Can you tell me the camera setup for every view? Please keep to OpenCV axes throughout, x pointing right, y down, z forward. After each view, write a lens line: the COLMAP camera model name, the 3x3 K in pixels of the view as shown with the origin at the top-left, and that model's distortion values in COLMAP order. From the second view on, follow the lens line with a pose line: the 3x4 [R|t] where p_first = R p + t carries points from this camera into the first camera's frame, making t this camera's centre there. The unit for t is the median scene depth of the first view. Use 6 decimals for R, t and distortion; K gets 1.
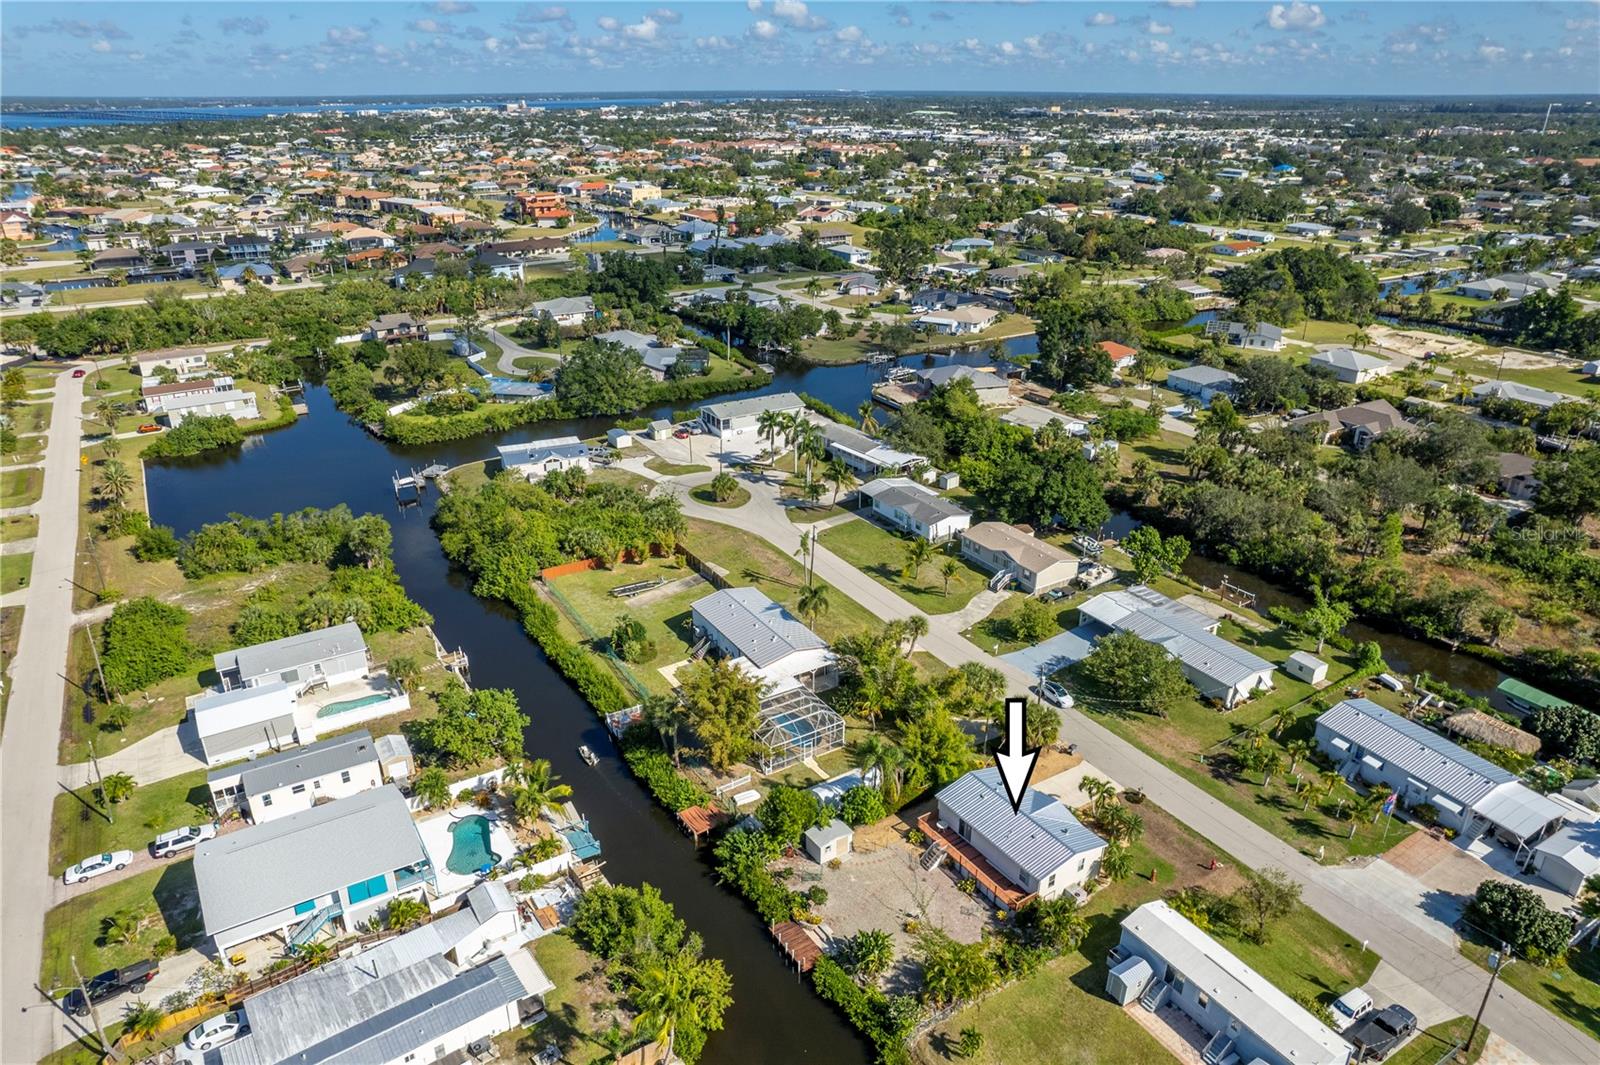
lens RADIAL K [[1013.2, 0, 775.9], [0, 1013.2, 562.4], [0, 0, 1]] dist [-0.063744, 0.026648]
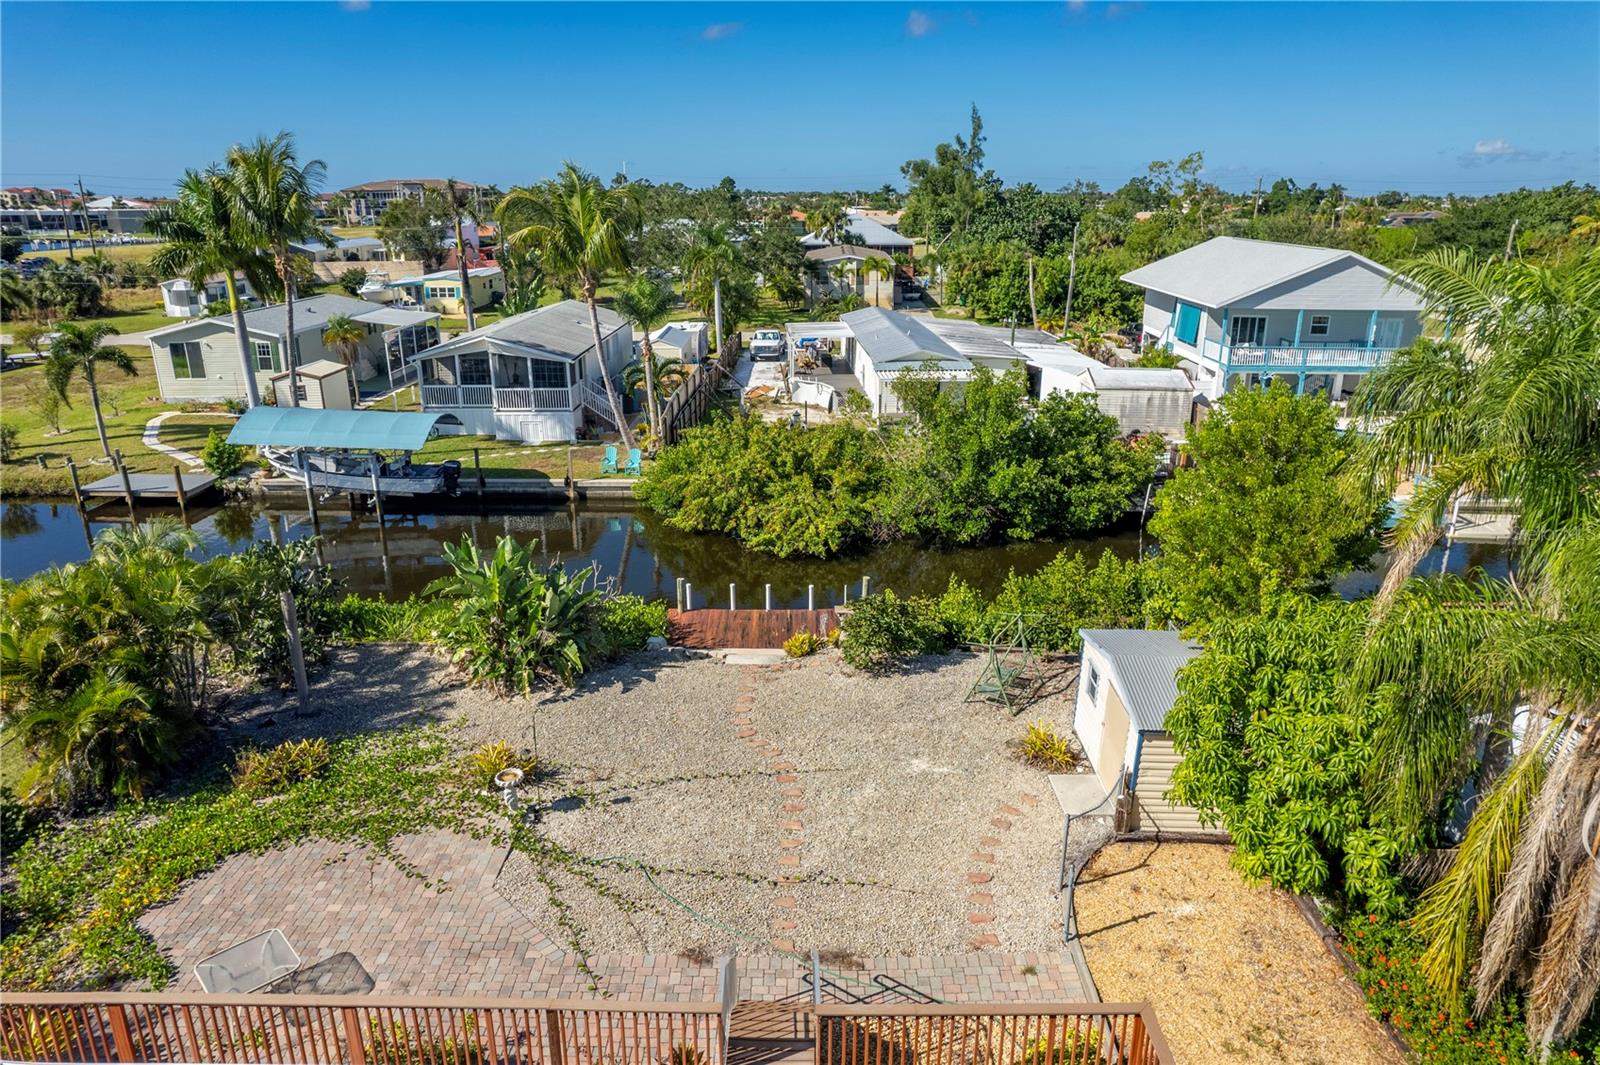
lens RADIAL K [[1028.8, 0, 783.0], [0, 1028.8, 533.8], [0, 0, 1]] dist [-0.071603, 0.059939]
pose [[-0.540584, 0.287544, -0.790625, 0.180509], [-0.346450, 0.780303, 0.520672, 0.132258], [0.766643, 0.555379, -0.322199, 0.753622]]
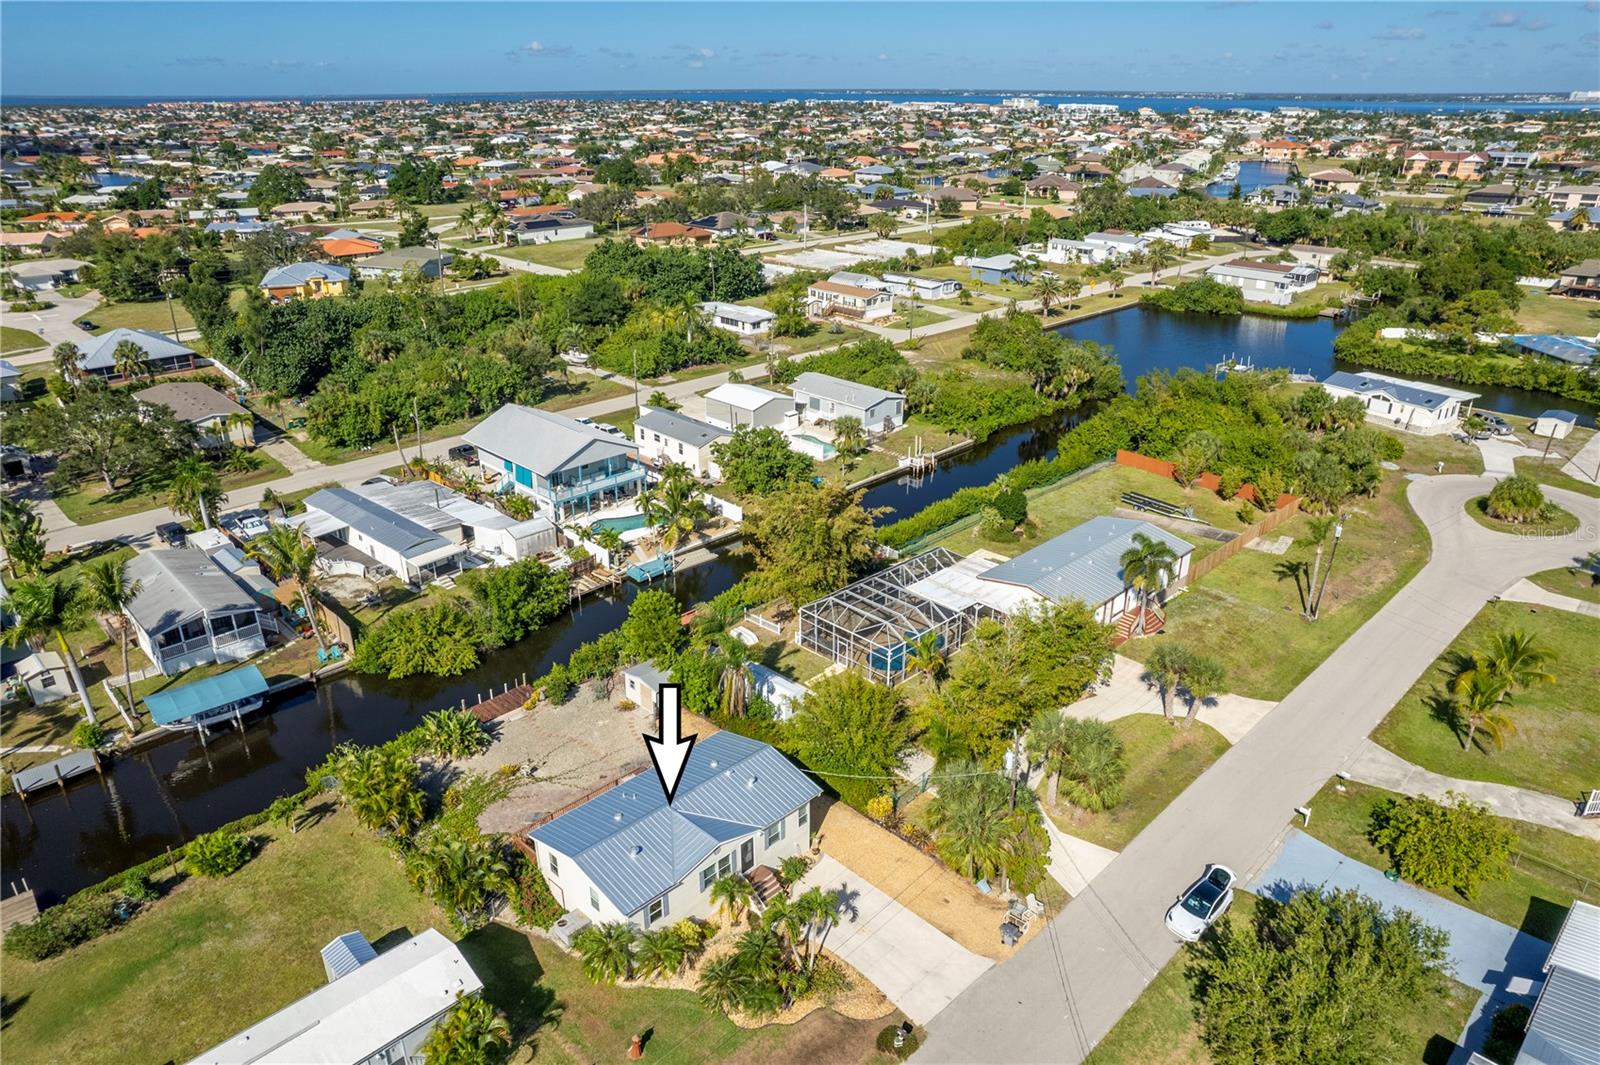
lens RADIAL K [[1028.8, 0, 783.0], [0, 1028.8, 533.8], [0, 0, 1]] dist [-0.071603, 0.059939]
pose [[0.230177, 0.399394, -0.887414, 0.546168], [-0.416715, 0.864515, 0.281001, -0.061561], [0.879413, 0.305119, 0.365425, 0.586658]]
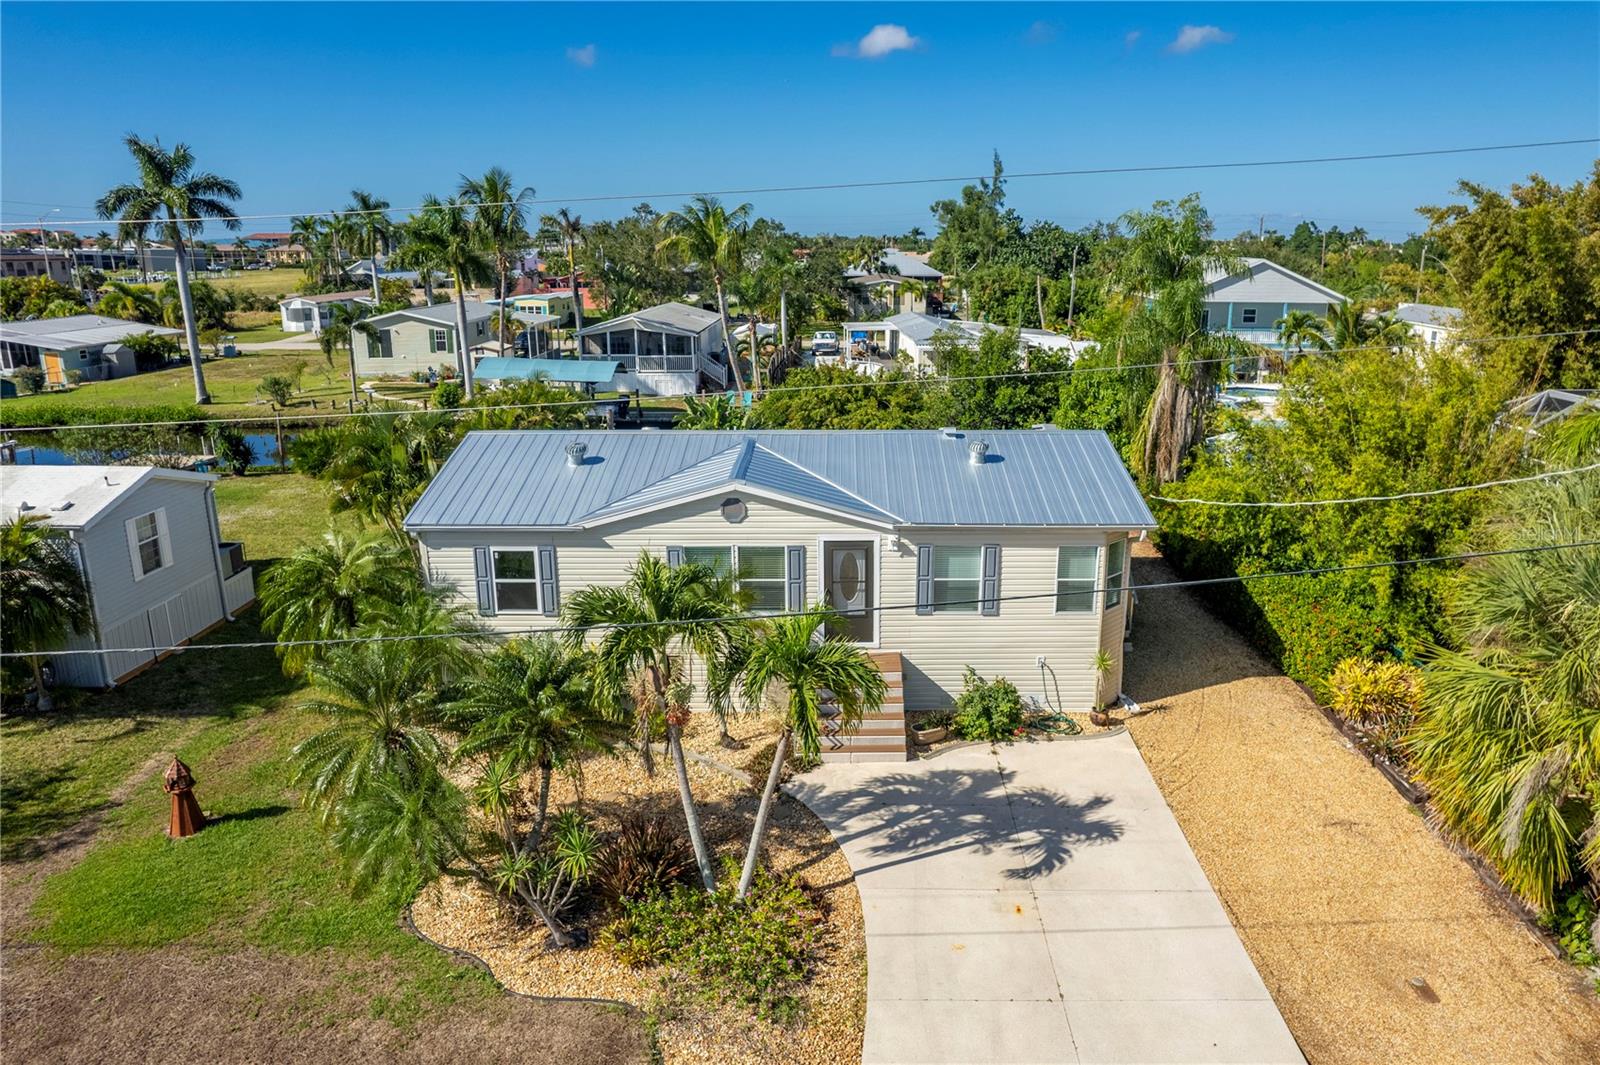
lens RADIAL K [[1087.2, 0, 833.0], [0, 1087.2, 535.2], [0, 0, 1]] dist [-0.062226, 0.045951]
pose [[-0.520551, 0.245756, -0.817698, 0.338395], [-0.354878, 0.808770, 0.468990, 0.106680], [0.776587, 0.534317, -0.333793, 0.826019]]
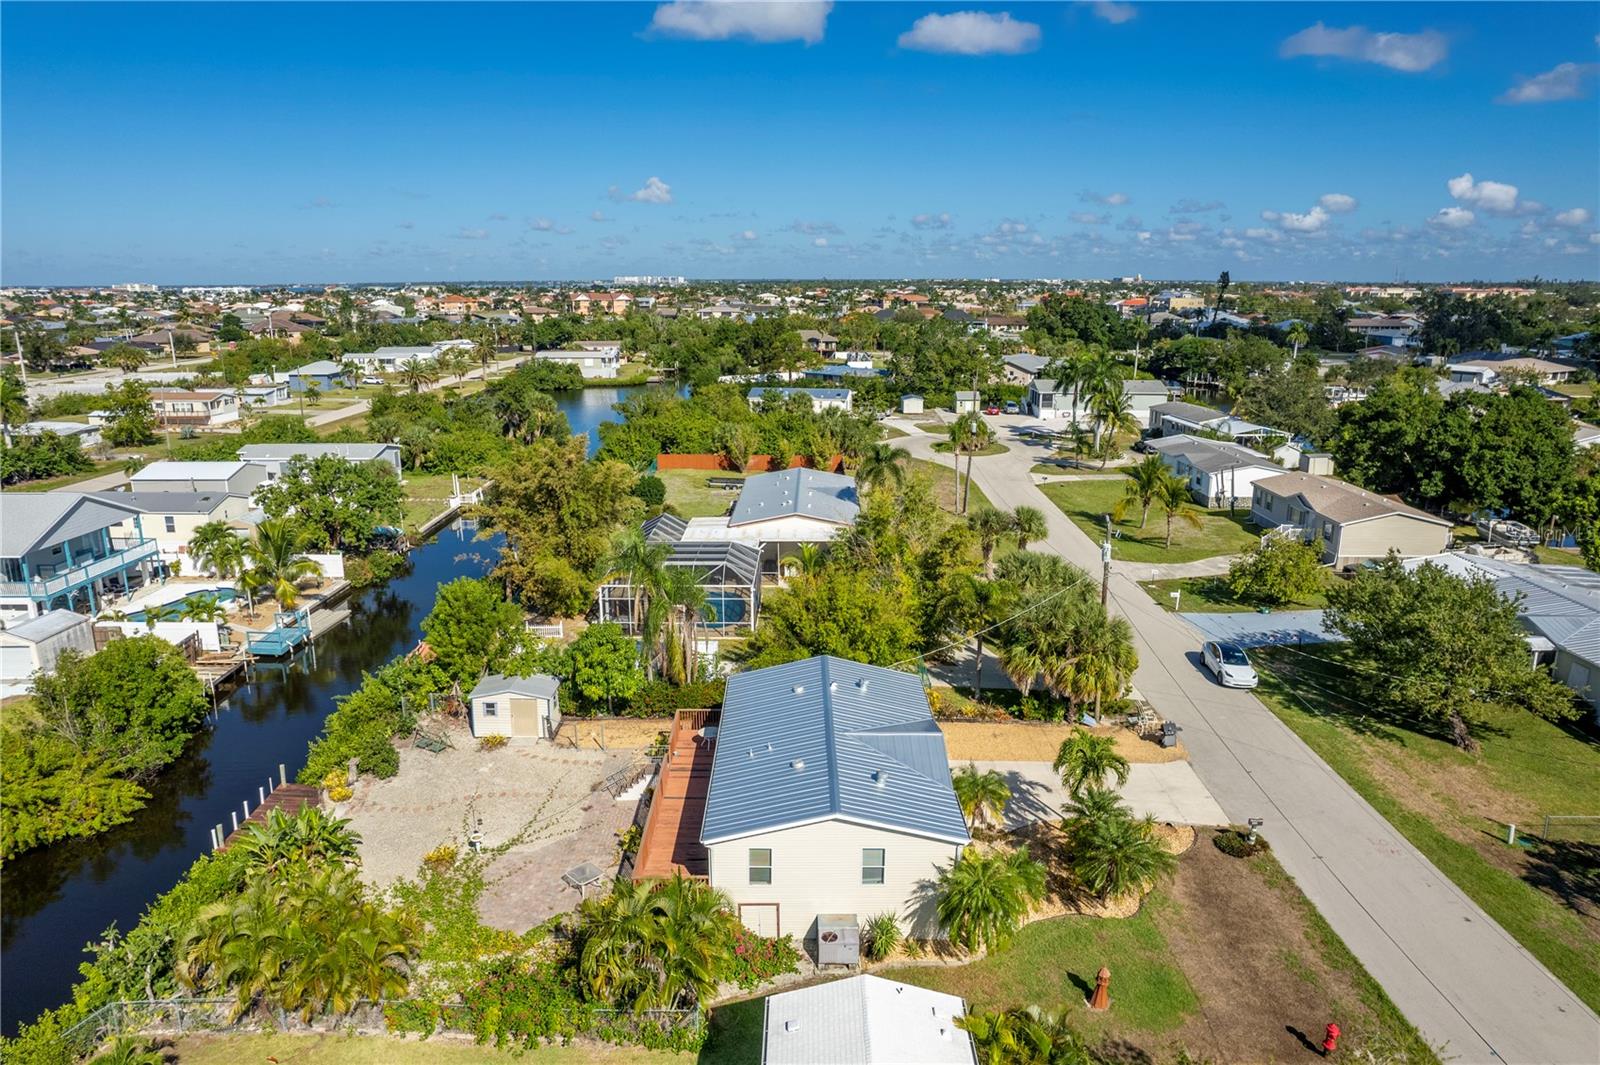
lens RADIAL K [[1038.0, 0, 783.3], [0, 1038.0, 535.1], [0, 0, 1]] dist [-0.081901, 0.063936]
pose [[0.844912, 0.144432, -0.515037, 0.324130], [-0.240152, 0.962787, -0.123972, 0.172777], [0.477965, 0.228433, 0.848156, 0.457932]]
